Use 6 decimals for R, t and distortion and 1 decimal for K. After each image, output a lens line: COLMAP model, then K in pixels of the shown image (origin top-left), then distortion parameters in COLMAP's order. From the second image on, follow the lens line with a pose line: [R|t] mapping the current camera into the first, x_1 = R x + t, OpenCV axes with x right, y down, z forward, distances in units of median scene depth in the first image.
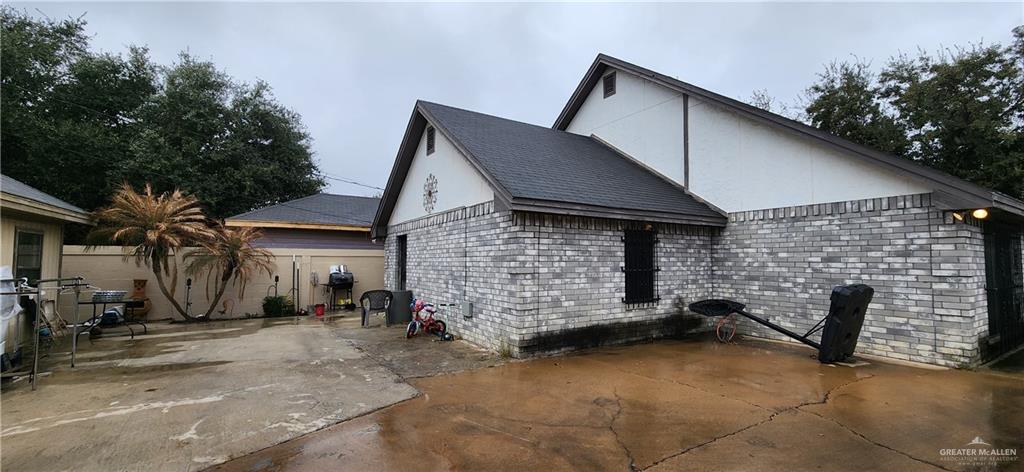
lens RADIAL K [[415.6, 0, 513.7], [0, 415.6, 236.6], [0, 0, 1]] dist [-0.001671, 0.000111]
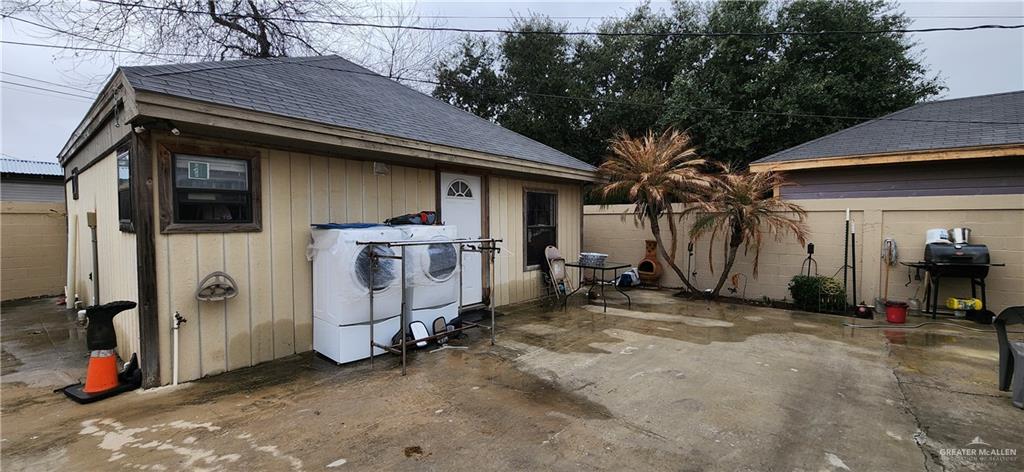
lens RADIAL K [[415.6, 0, 514.2], [0, 415.6, 236.5], [0, 0, 1]] dist [-0.001671, 0.000111]
pose [[0.308502, 0.034818, -0.950586, -0.141444], [0.056632, 0.996885, 0.054893, 0.029054], [0.949536, -0.070768, 0.305569, 0.456914]]
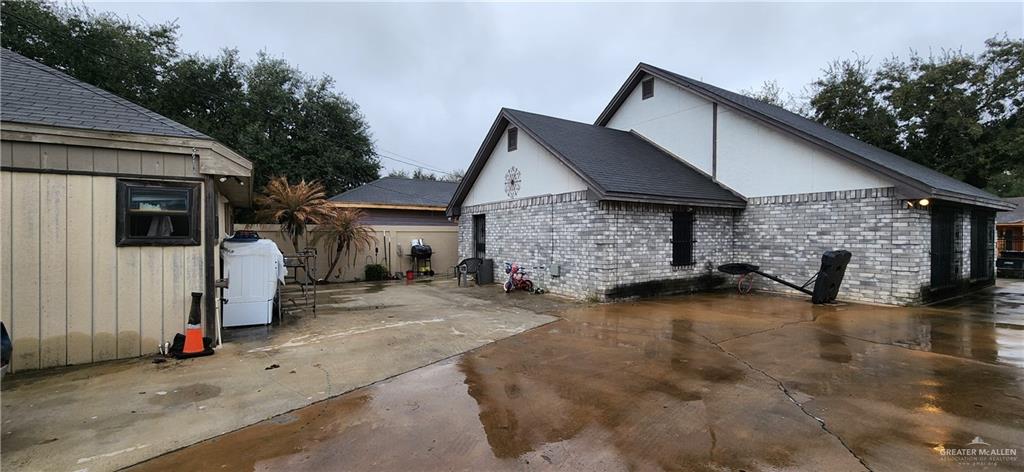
lens RADIAL K [[415.6, 0, 513.3], [0, 415.6, 236.8], [0, 0, 1]] dist [-0.001671, 0.000111]
pose [[0.999995, -0.002954, 0.001224, -0.189216], [0.002873, 0.998062, 0.062168, -0.015289], [-0.001405, -0.062165, 0.998065, -0.264638]]
